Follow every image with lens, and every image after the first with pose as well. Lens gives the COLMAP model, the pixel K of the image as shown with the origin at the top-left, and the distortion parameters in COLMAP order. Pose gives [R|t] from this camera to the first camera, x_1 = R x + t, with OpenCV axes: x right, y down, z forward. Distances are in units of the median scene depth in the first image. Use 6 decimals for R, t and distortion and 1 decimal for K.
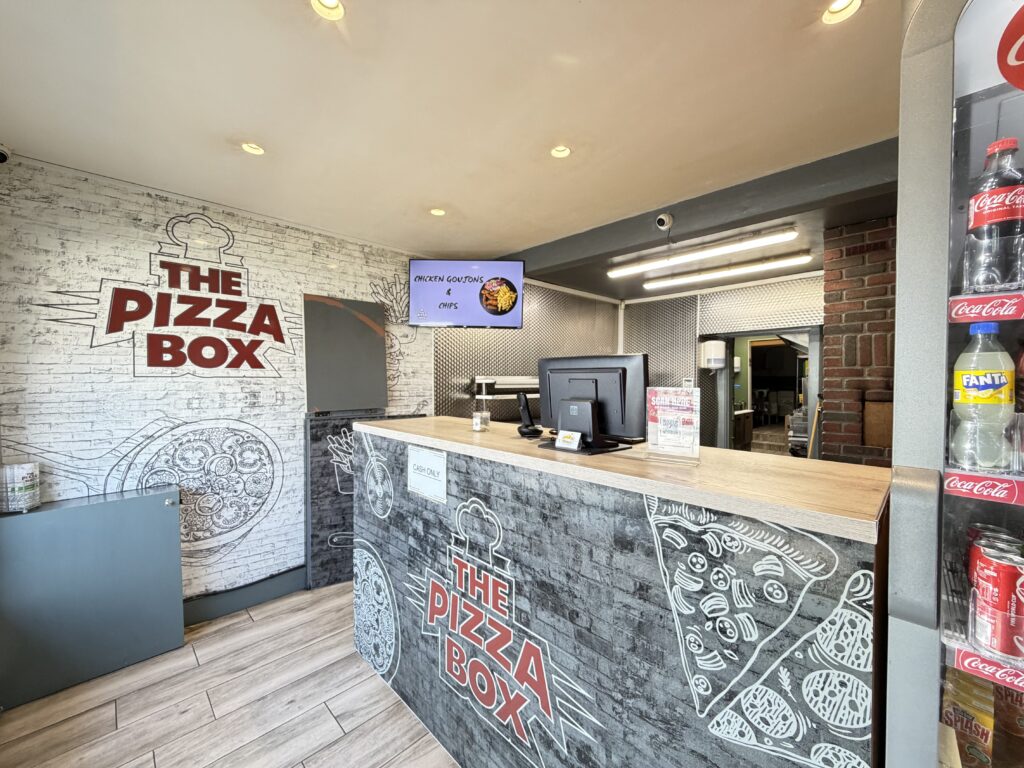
lens RADIAL K [[407.0, 0, 510.7], [0, 407.0, 384.6], [0, 0, 1]] dist [0.007457, 0.000159]
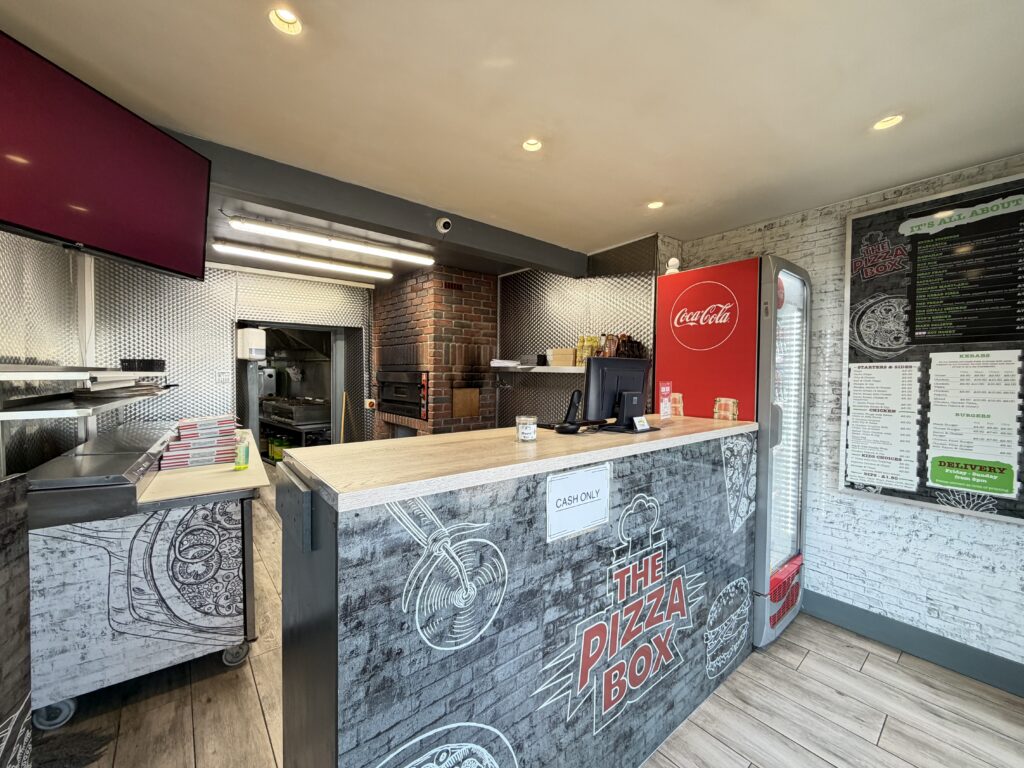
lens RADIAL K [[407.0, 0, 512.5], [0, 407.0, 384.2], [0, 0, 1]] dist [0.007457, 0.000159]
pose [[0.091309, -0.026215, 0.995478, -1.052810], [0.005379, 0.999652, 0.025832, -0.021786], [-0.995808, 0.002996, 0.091418, 1.146884]]
